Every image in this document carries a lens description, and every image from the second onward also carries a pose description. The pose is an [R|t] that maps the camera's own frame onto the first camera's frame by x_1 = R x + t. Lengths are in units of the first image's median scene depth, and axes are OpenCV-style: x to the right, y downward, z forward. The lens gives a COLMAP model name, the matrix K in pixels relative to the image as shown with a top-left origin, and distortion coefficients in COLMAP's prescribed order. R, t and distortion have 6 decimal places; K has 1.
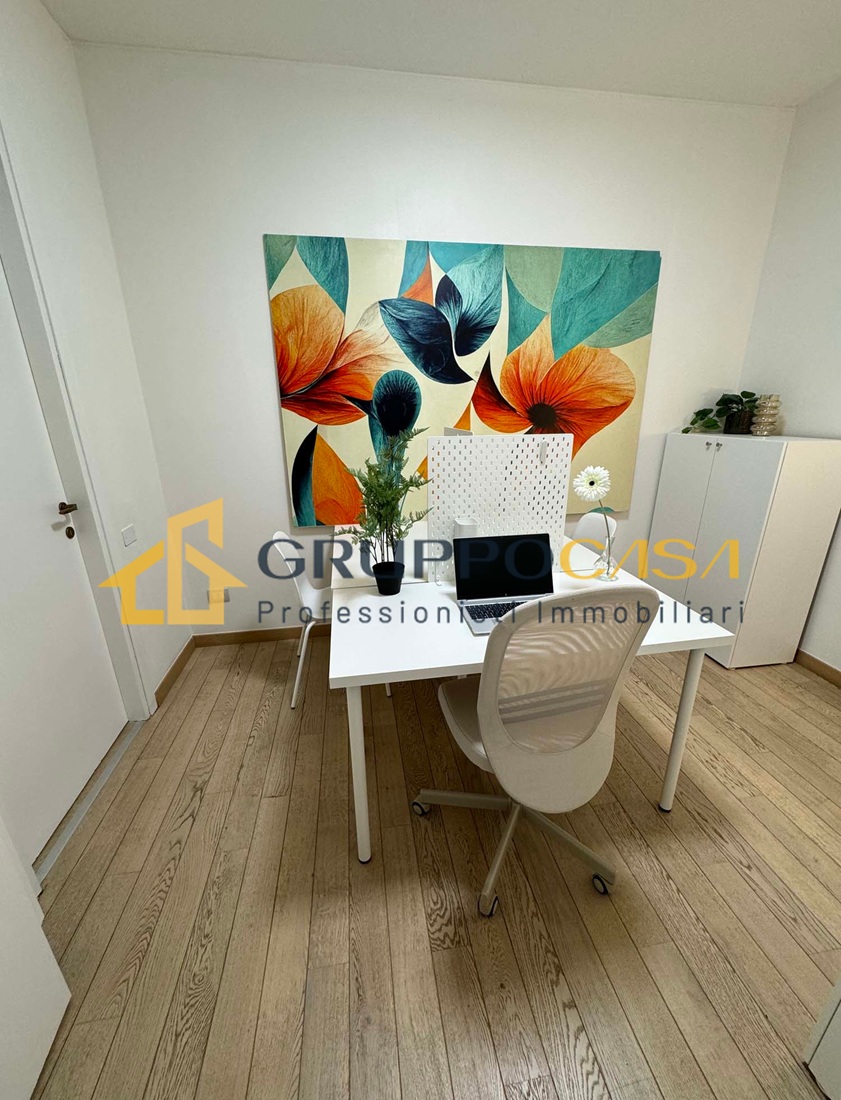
lens RADIAL K [[445.3, 0, 420.0], [0, 445.3, 561.8], [0, 0, 1]] dist [0.000290, 0.000266]
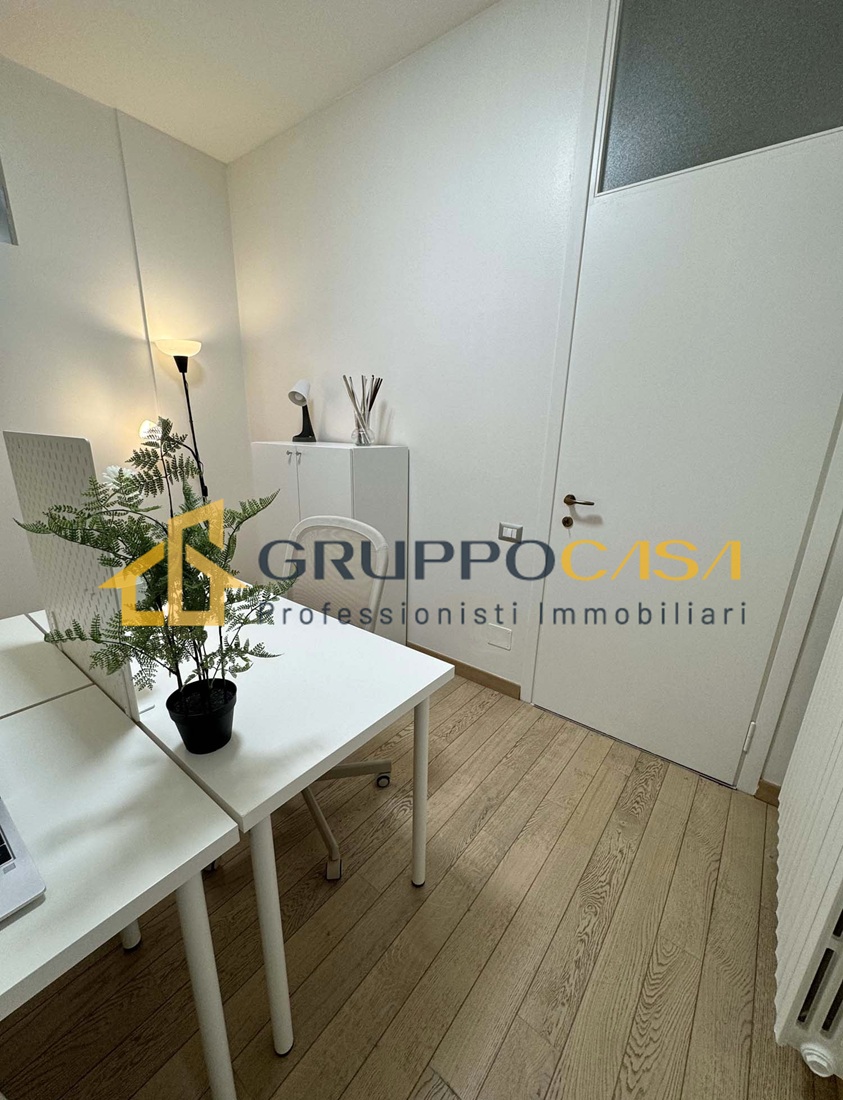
lens RADIAL K [[445.3, 0, 421.0], [0, 445.3, 561.8], [0, 0, 1]] dist [0.000290, 0.000266]
pose [[-0.675212, -0.221323, 0.703637, -0.763124], [0.230779, 0.842647, 0.486504, -0.418670], [-0.700593, 0.490878, -0.517888, 1.382606]]
